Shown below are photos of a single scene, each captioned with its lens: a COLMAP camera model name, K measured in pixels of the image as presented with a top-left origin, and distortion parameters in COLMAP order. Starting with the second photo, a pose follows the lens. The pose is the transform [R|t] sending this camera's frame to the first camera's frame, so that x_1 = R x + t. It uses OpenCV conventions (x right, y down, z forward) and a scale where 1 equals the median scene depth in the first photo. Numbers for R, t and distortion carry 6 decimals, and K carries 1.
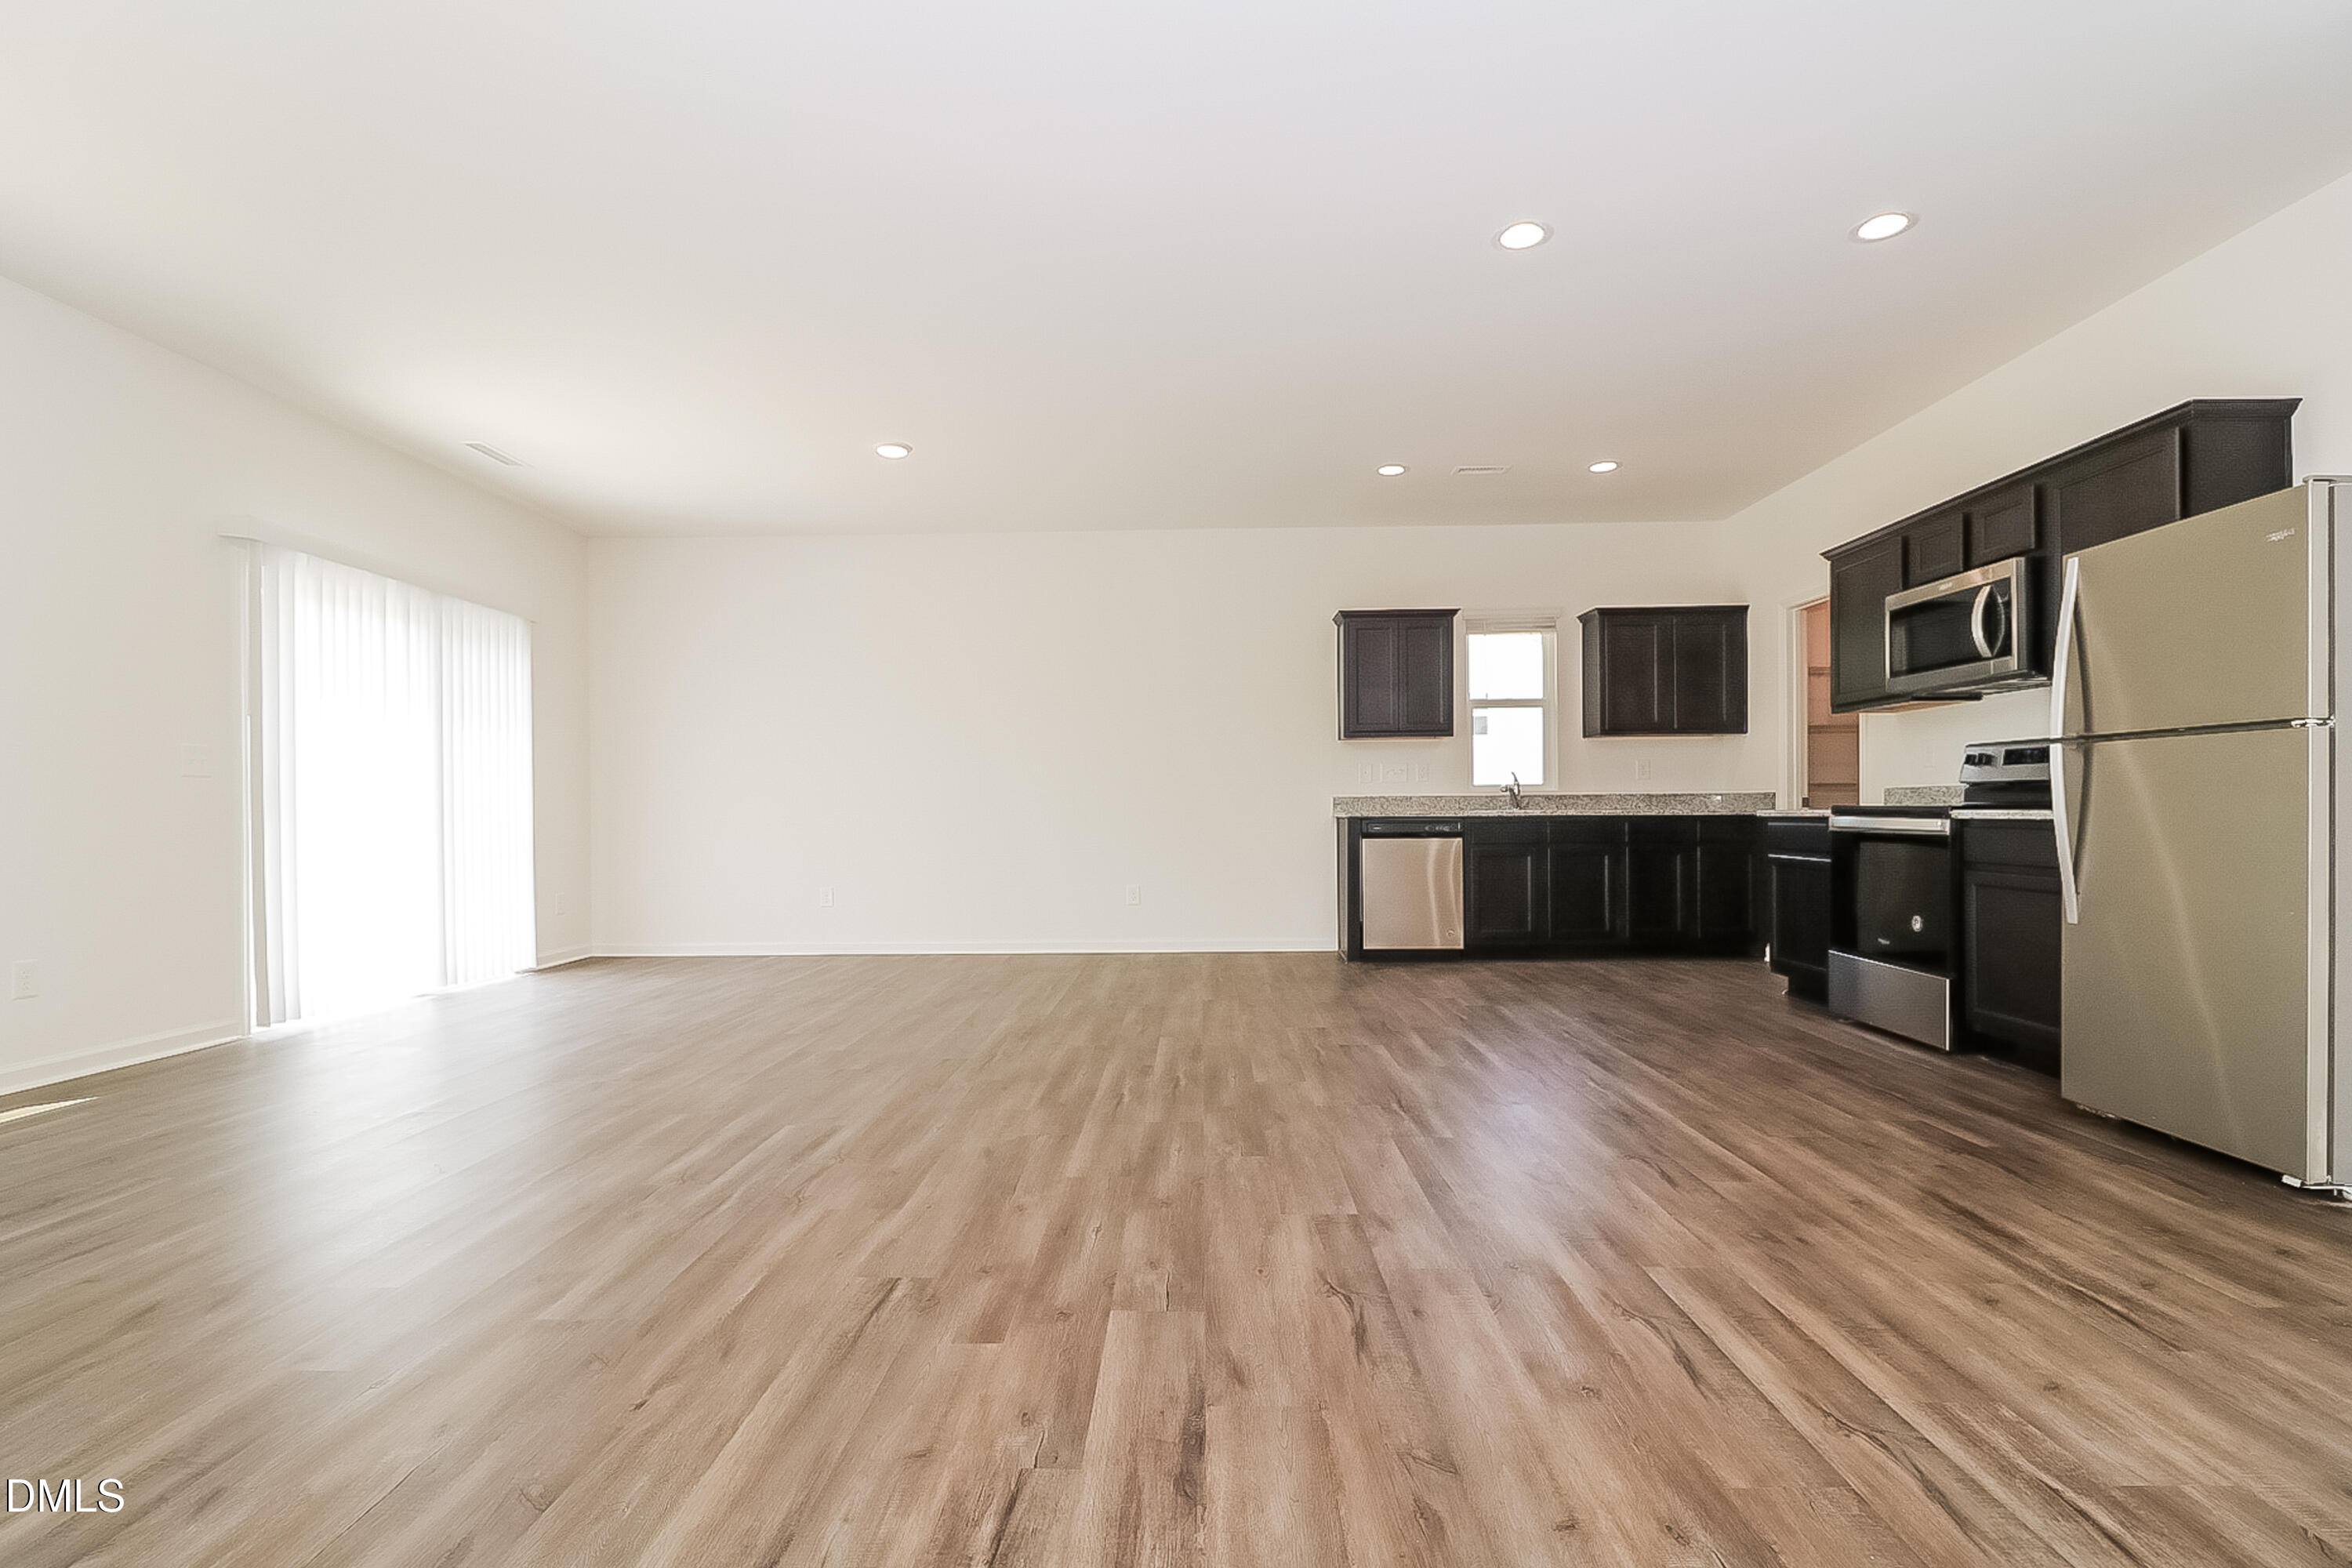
lens RADIAL K [[1116.7, 0, 1181.4], [0, 1116.7, 844.1], [0, 0, 1]] dist [-0.000355, -0.013689]
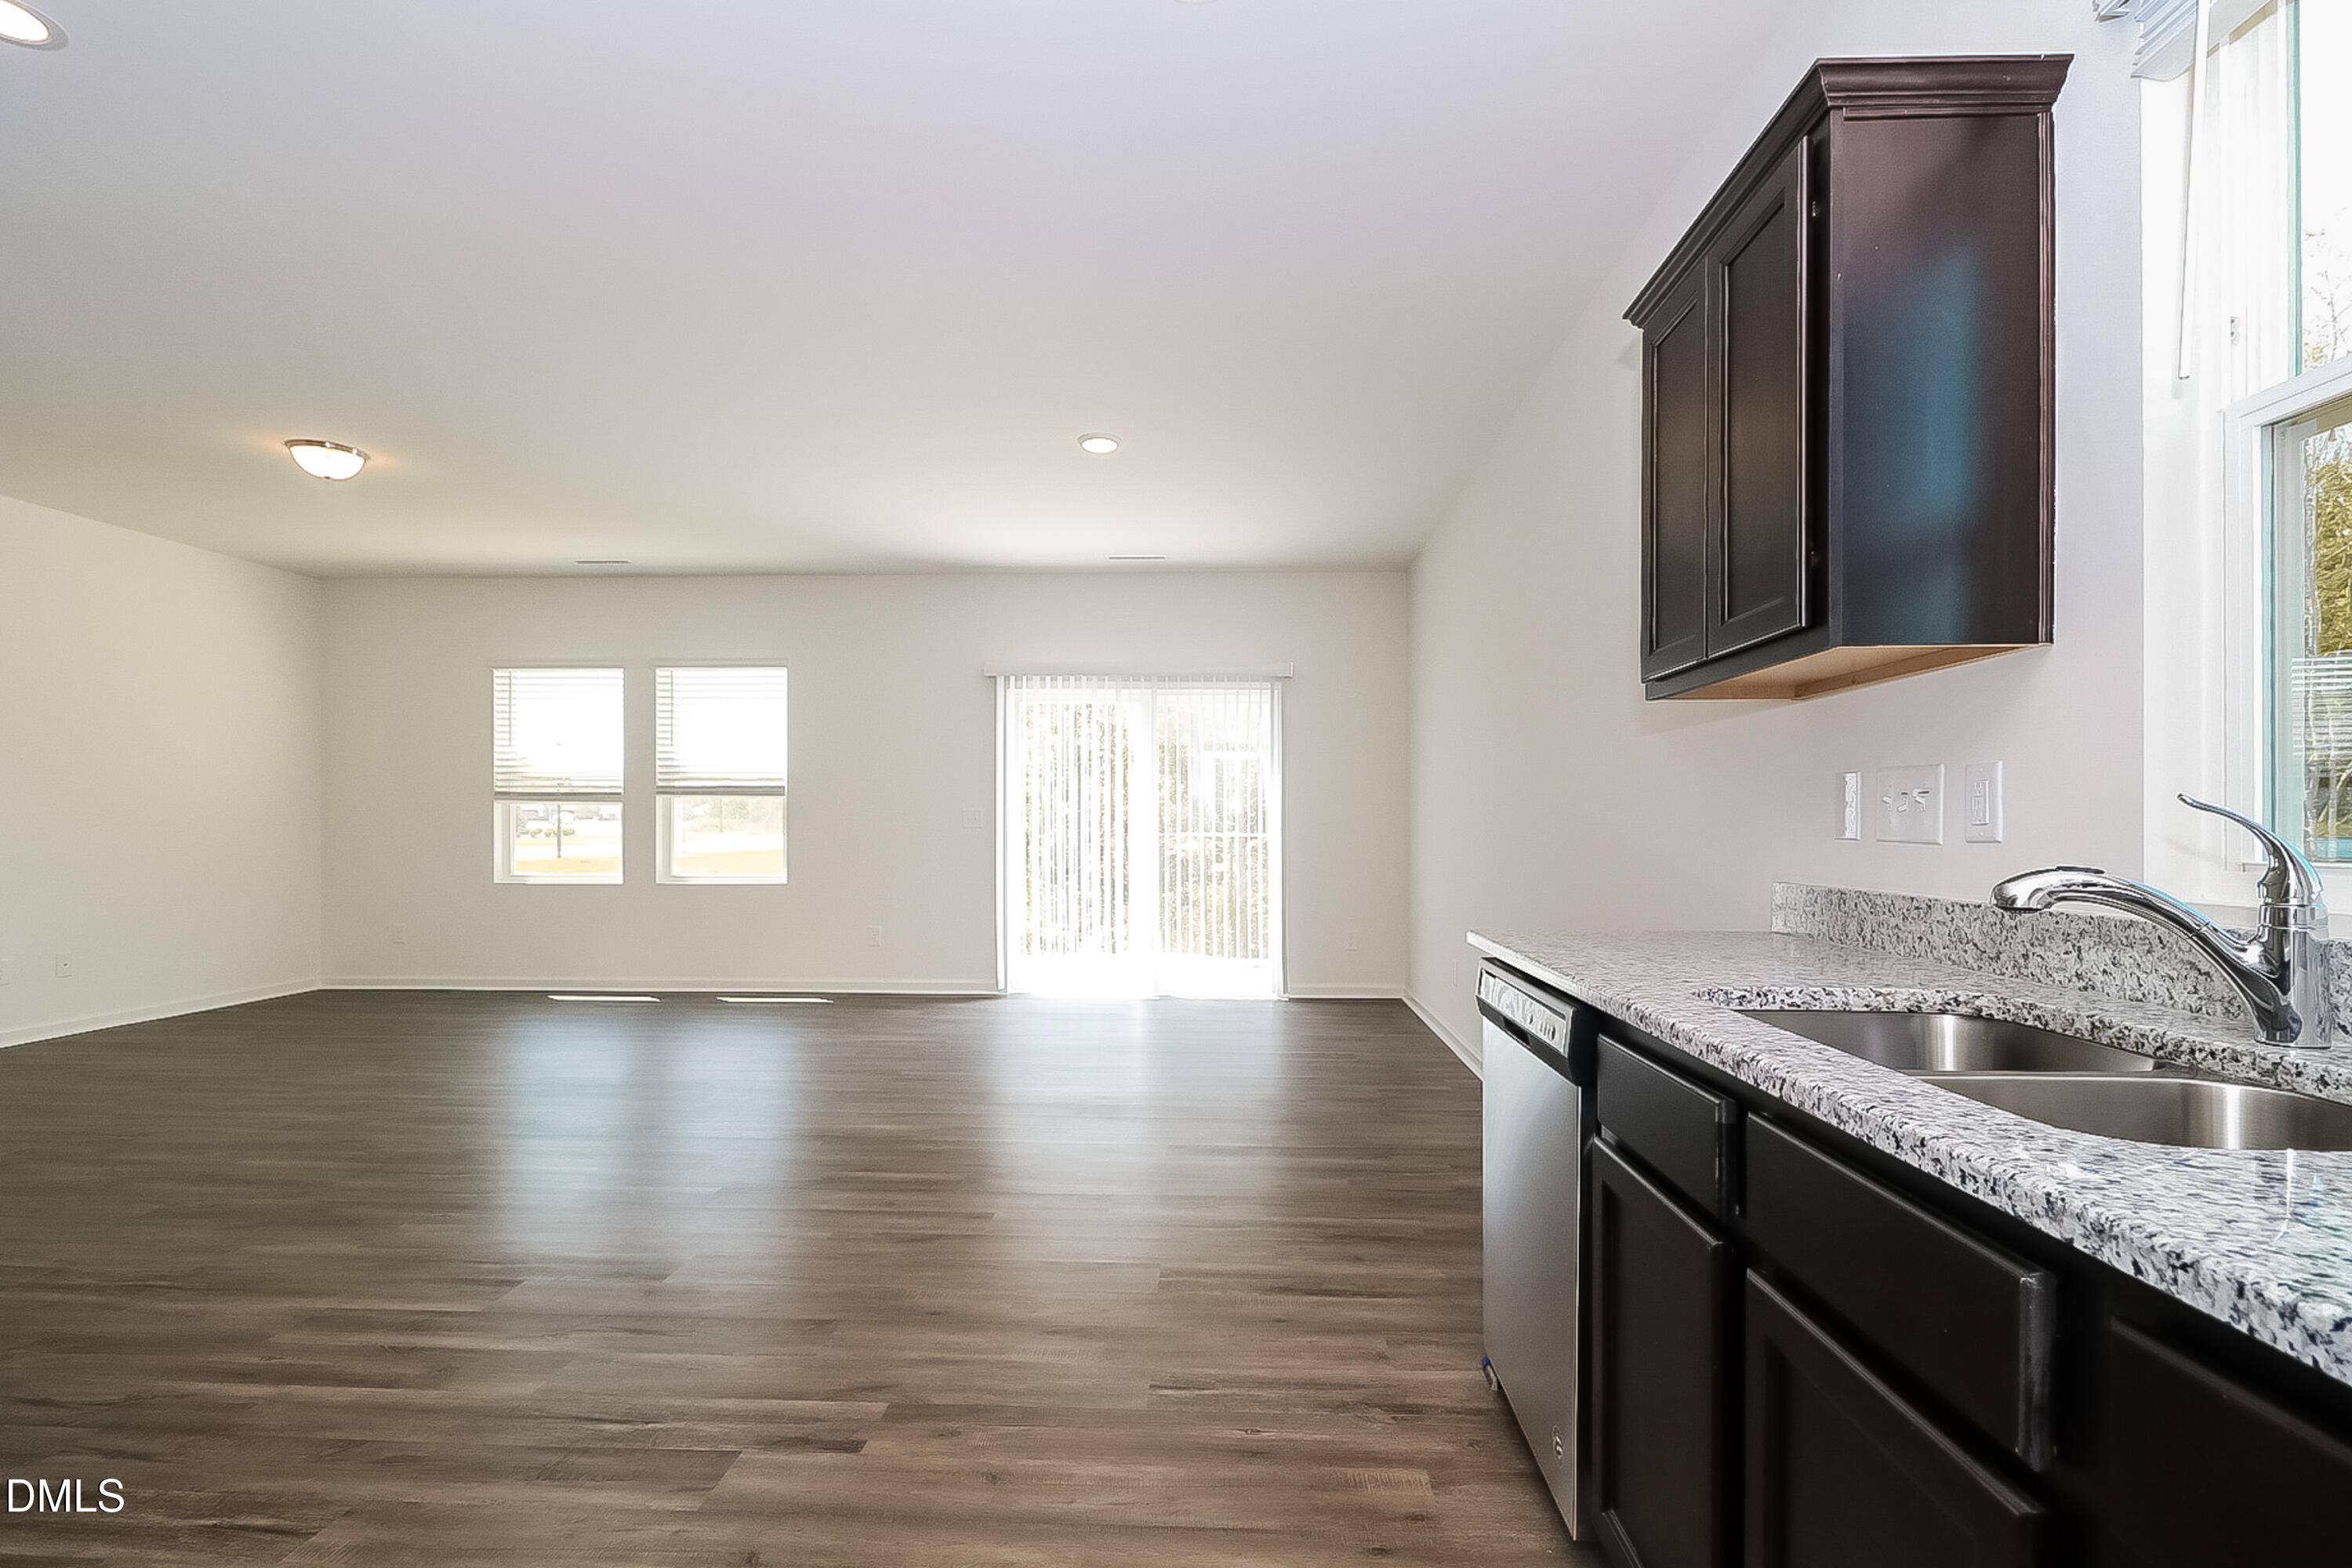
lens RADIAL K [[1092.6, 0, 1164.6], [0, 1092.6, 820.8], [0, 0, 1]] dist [0.012530, -0.000620]
pose [[-0.044875, 0.003040, -0.998988, 0.799711], [-0.029524, 0.999555, 0.004367, -0.099914], [0.998556, 0.029690, -0.044765, 1.478650]]
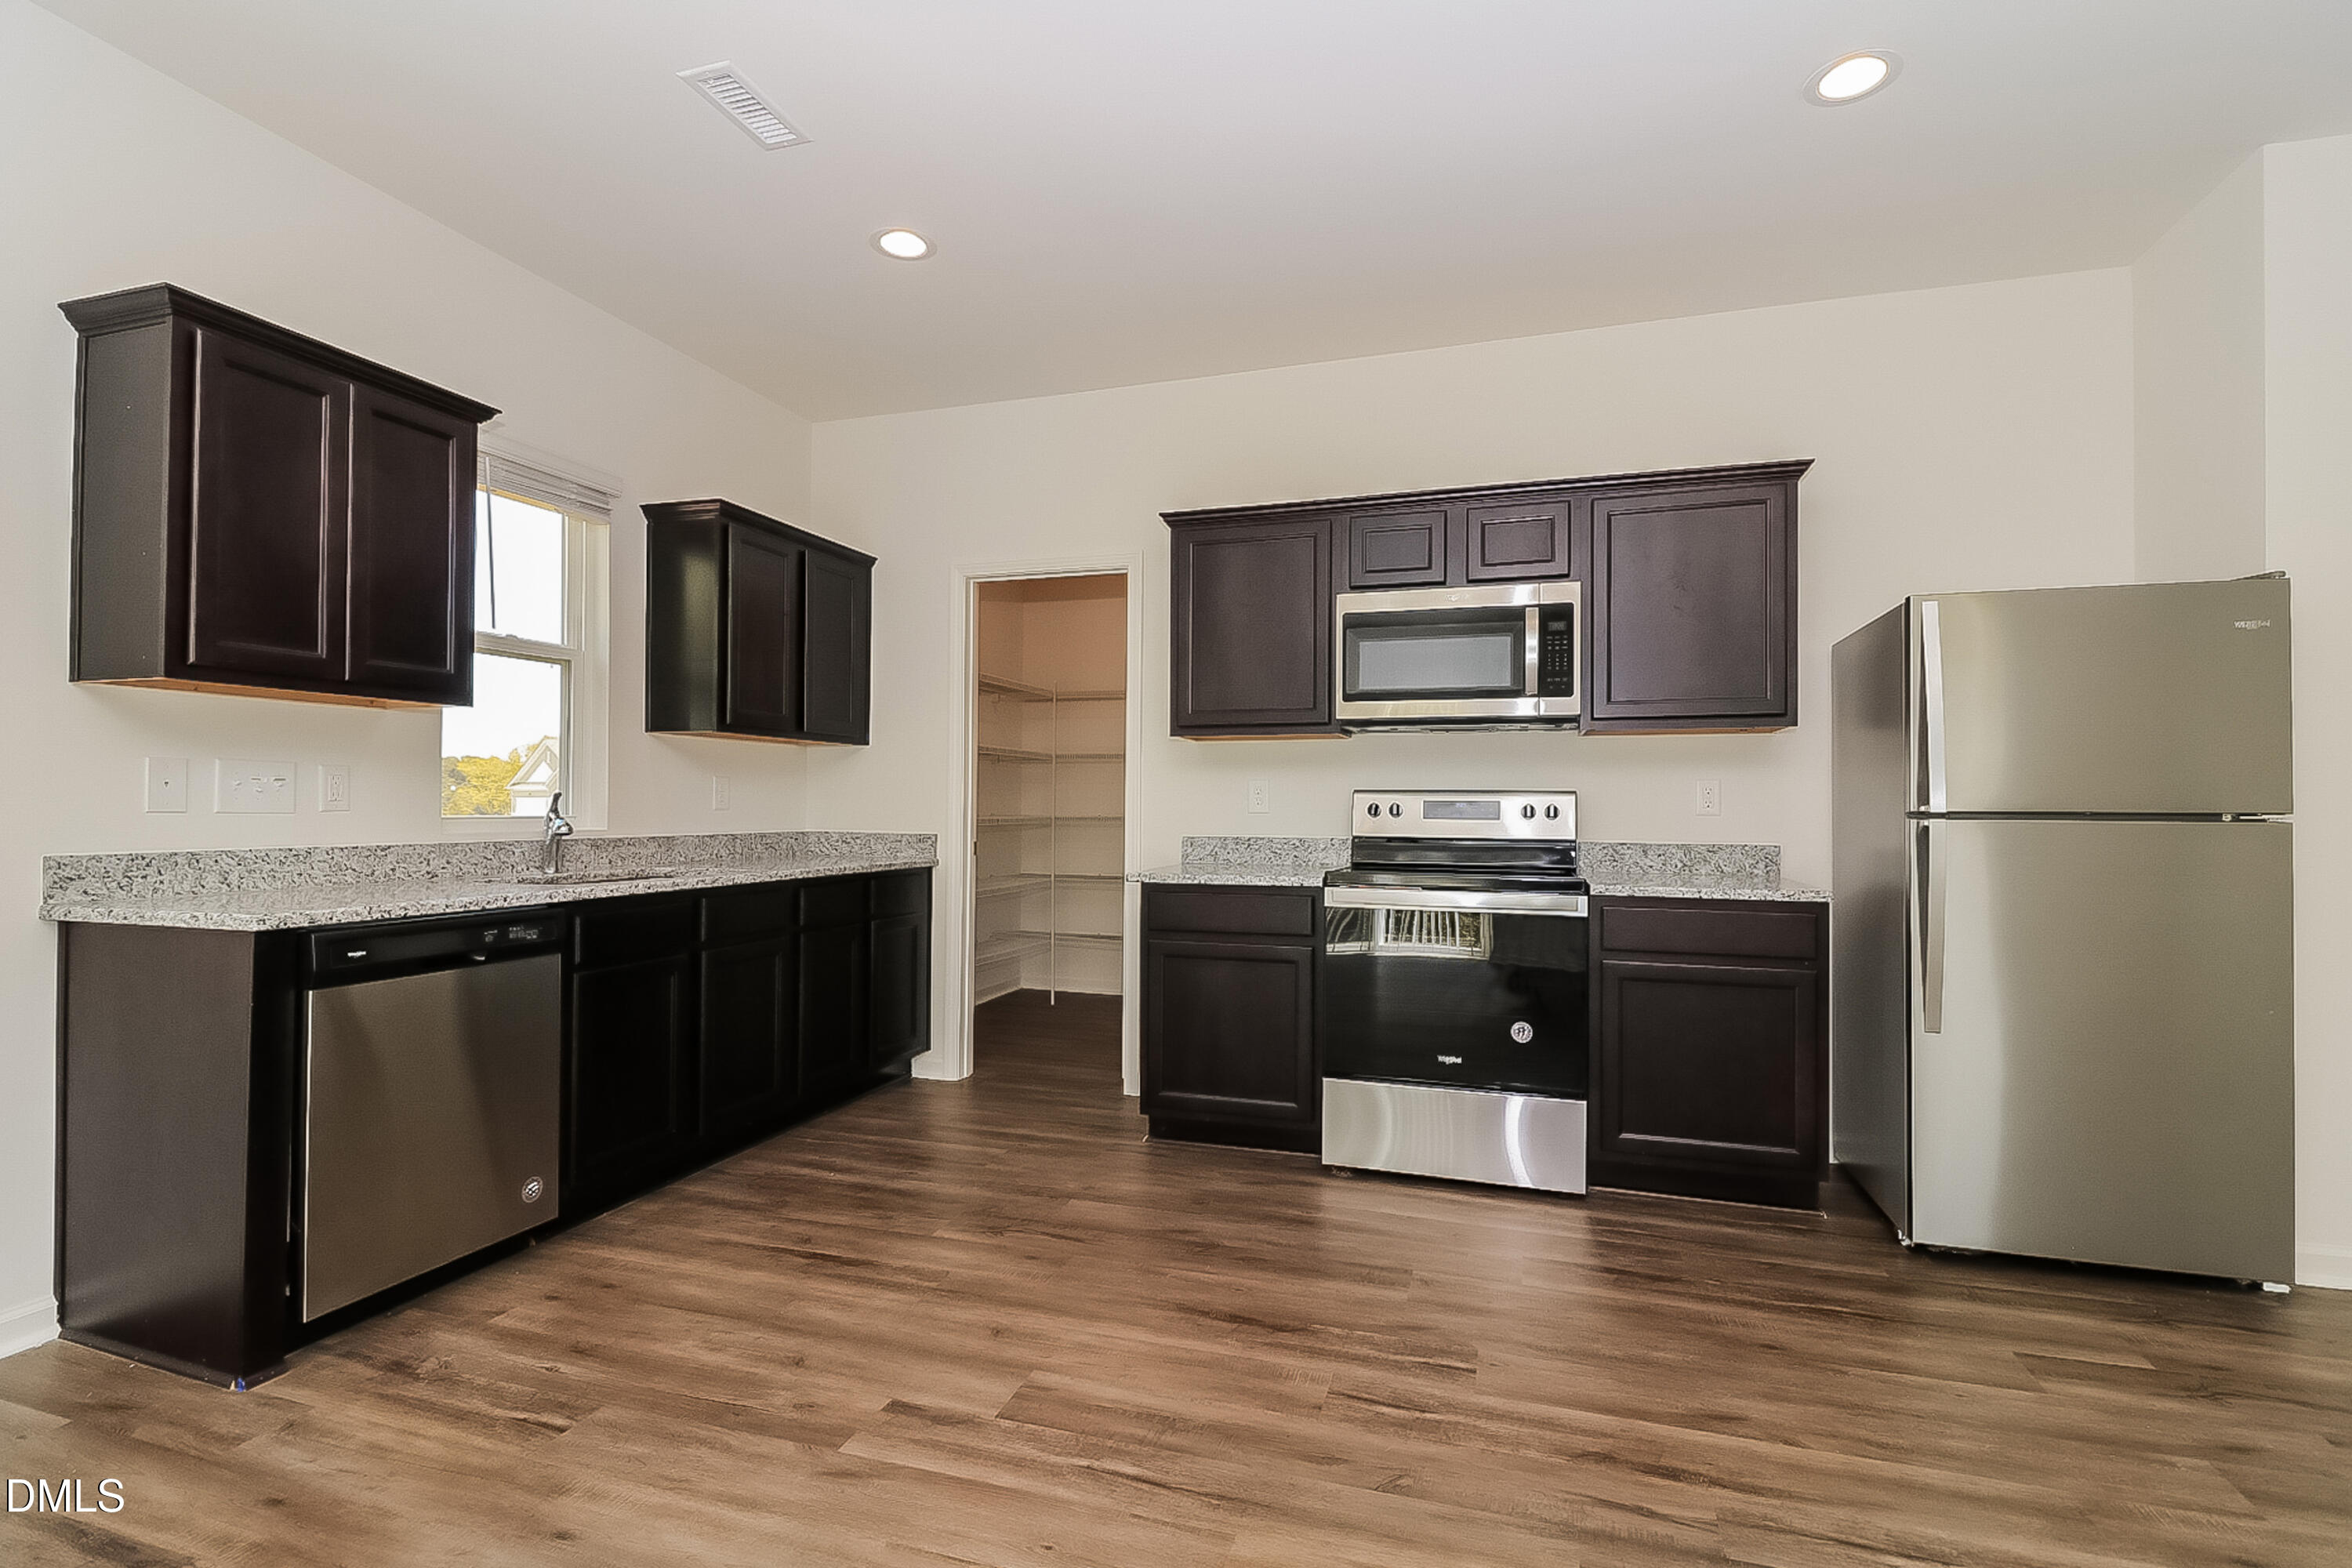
lens RADIAL K [[1083.7, 0, 1180.4], [0, 1083.7, 792.9], [0, 0, 1]] dist [0.003151, -0.009078]
pose [[0.289838, 0.018655, 0.956894, -0.124123], [0.021026, 0.999445, -0.025854, -0.081697], [-0.956845, 0.027613, 0.289285, 1.049738]]
